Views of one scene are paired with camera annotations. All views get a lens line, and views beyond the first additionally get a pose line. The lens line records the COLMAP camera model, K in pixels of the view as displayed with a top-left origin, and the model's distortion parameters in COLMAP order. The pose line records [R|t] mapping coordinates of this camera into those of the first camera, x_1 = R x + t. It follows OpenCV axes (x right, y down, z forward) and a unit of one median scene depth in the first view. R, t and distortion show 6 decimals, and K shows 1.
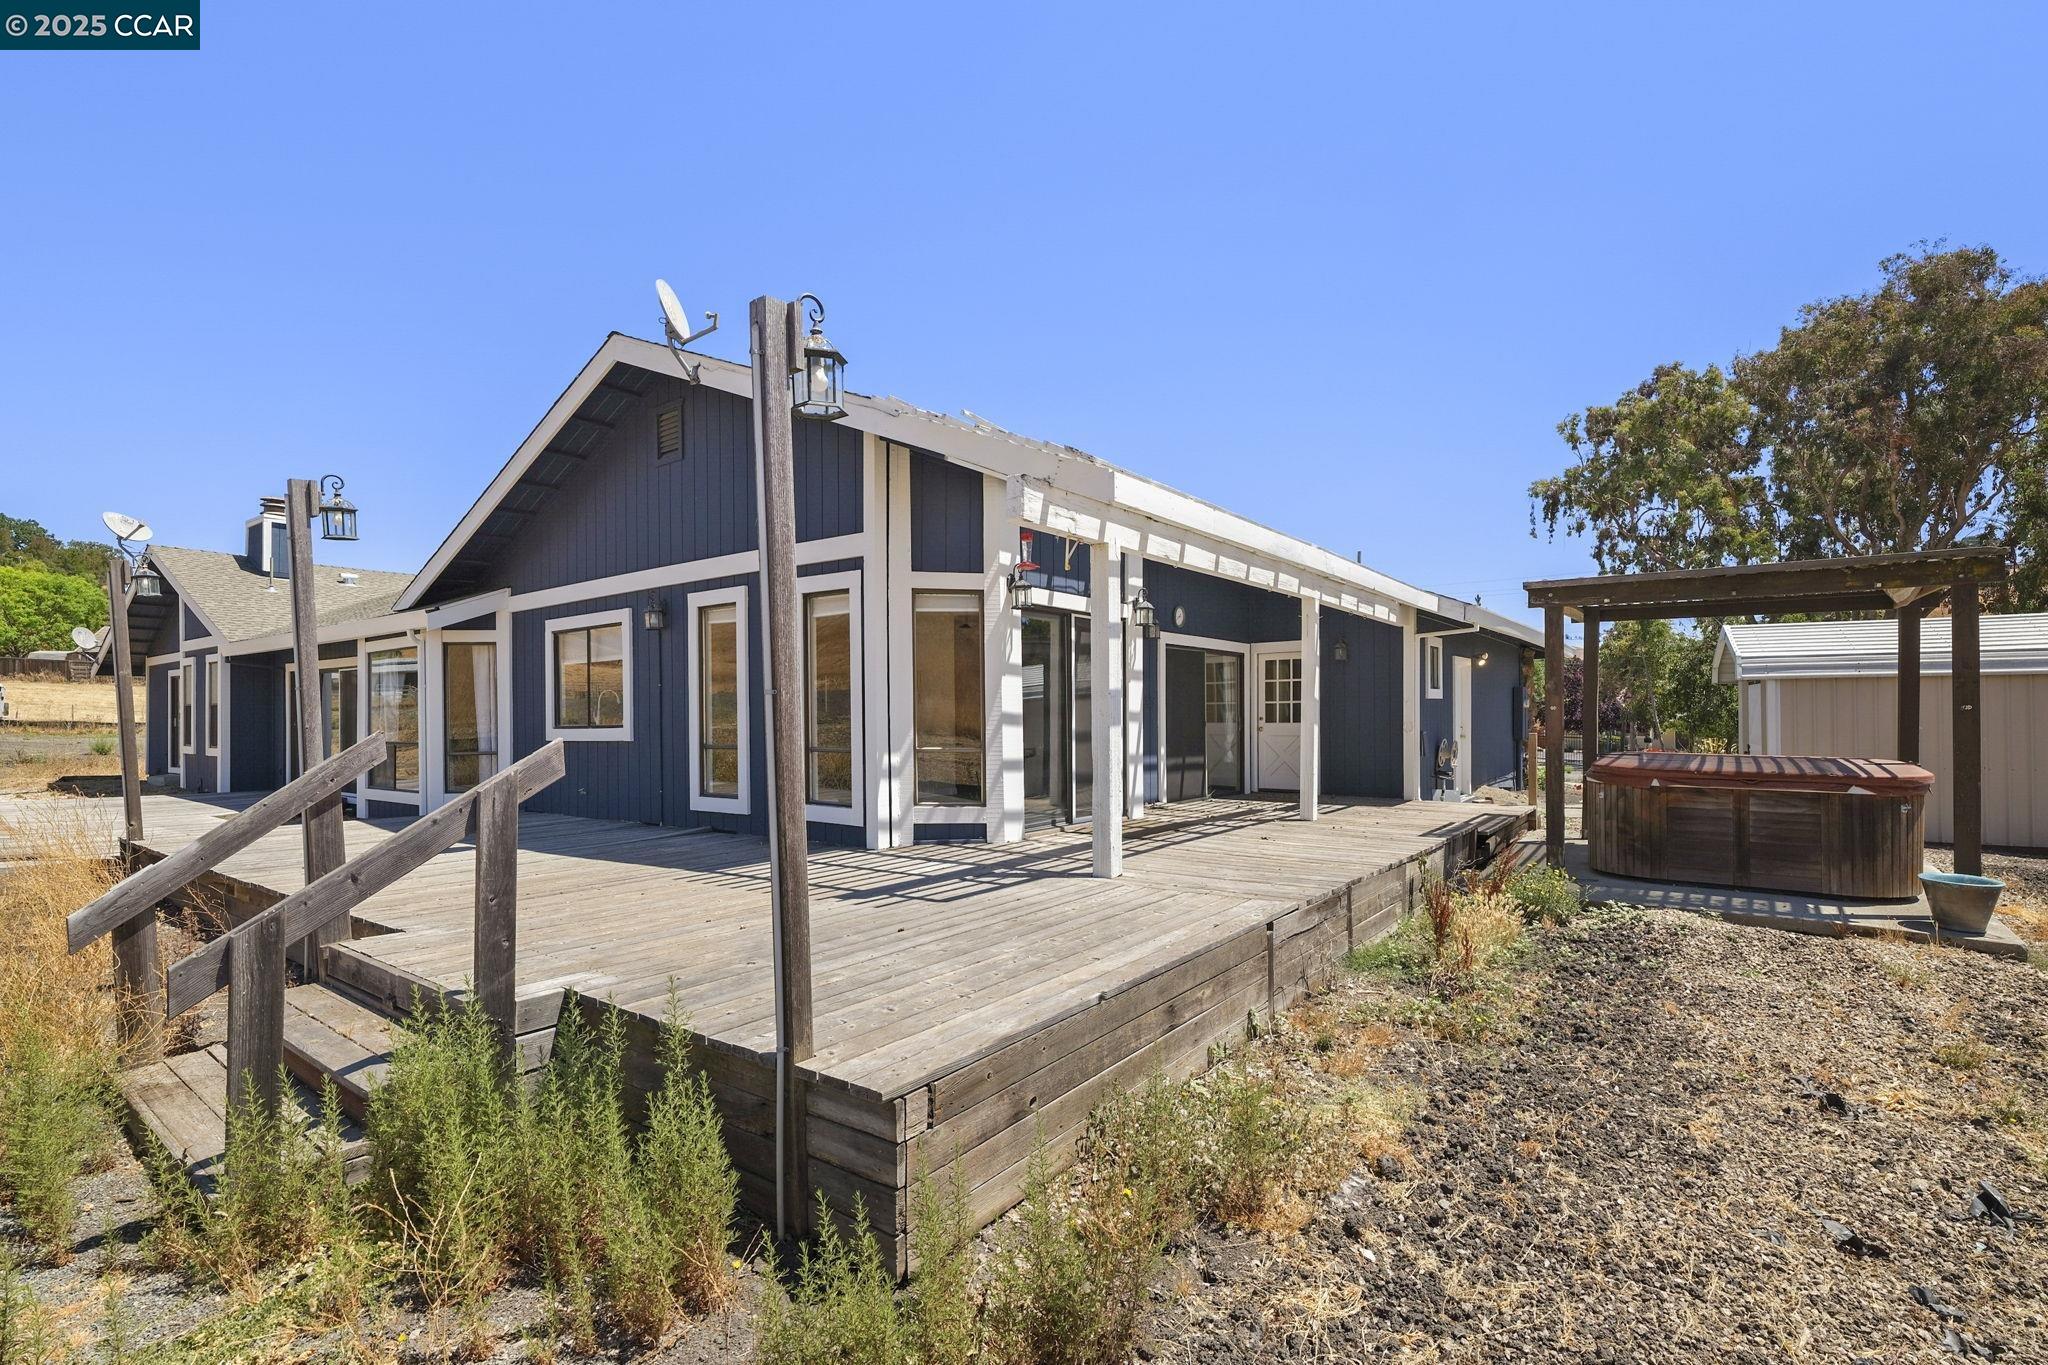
lens RADIAL K [[922.8, 0, 1024.9], [0, 922.8, 700.9], [0, 0, 1]] dist [-0.003165, 0.000005]
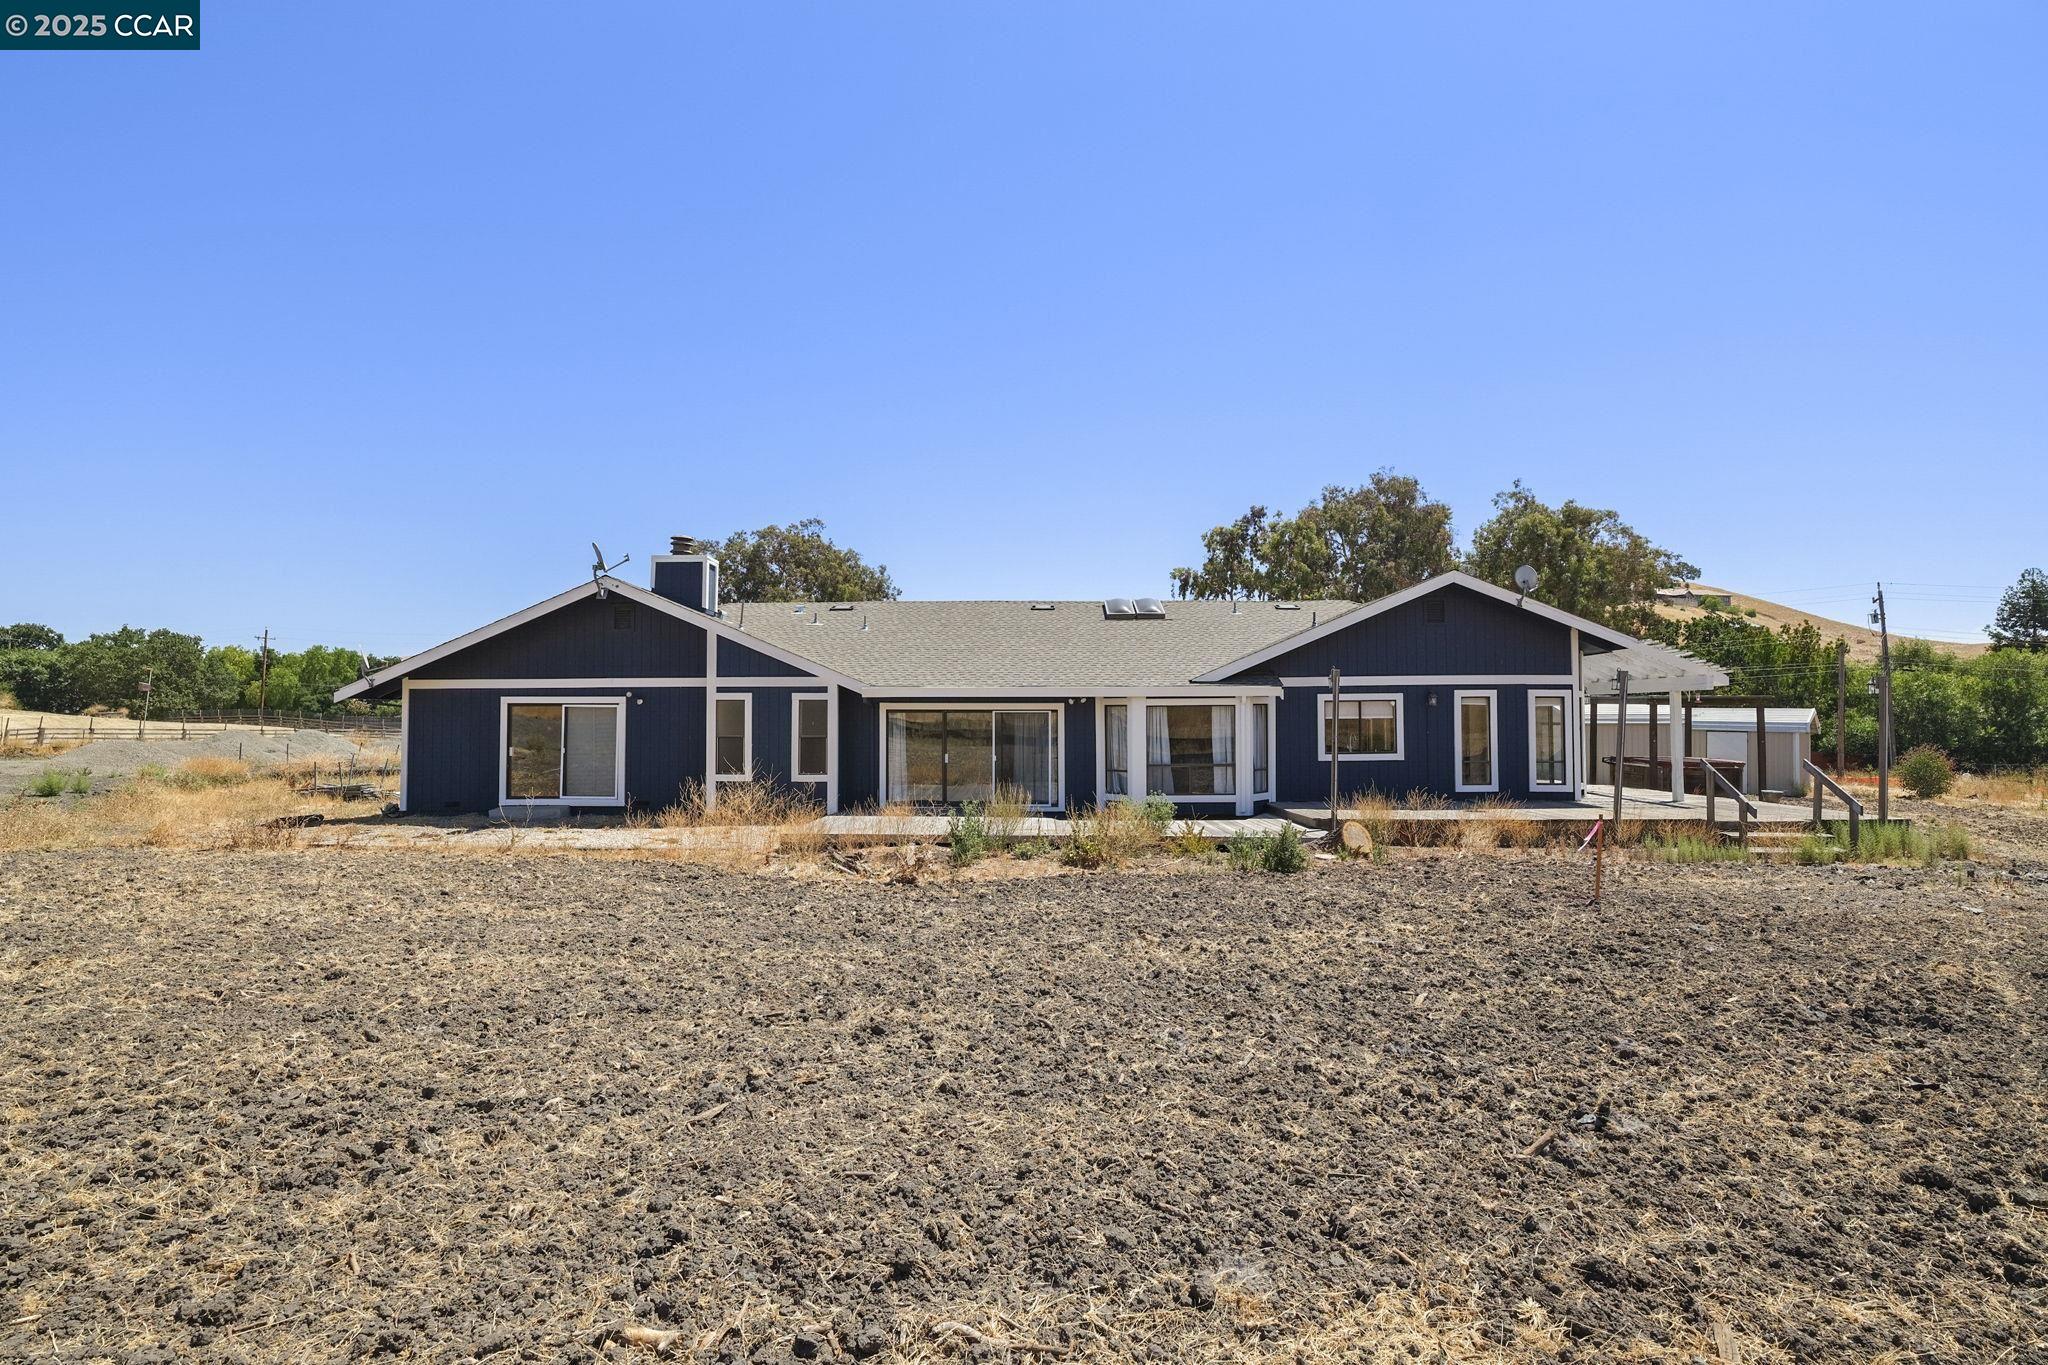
lens RADIAL K [[922.8, 0, 1024.9], [0, 922.8, 700.9], [0, 0, 1]] dist [-0.003165, 0.000005]
pose [[0.797909, 0.014859, 0.602595, -2.251734], [-0.011810, 0.999890, -0.009017, -0.055876], [-0.602663, 0.000078, 0.797996, -0.083141]]
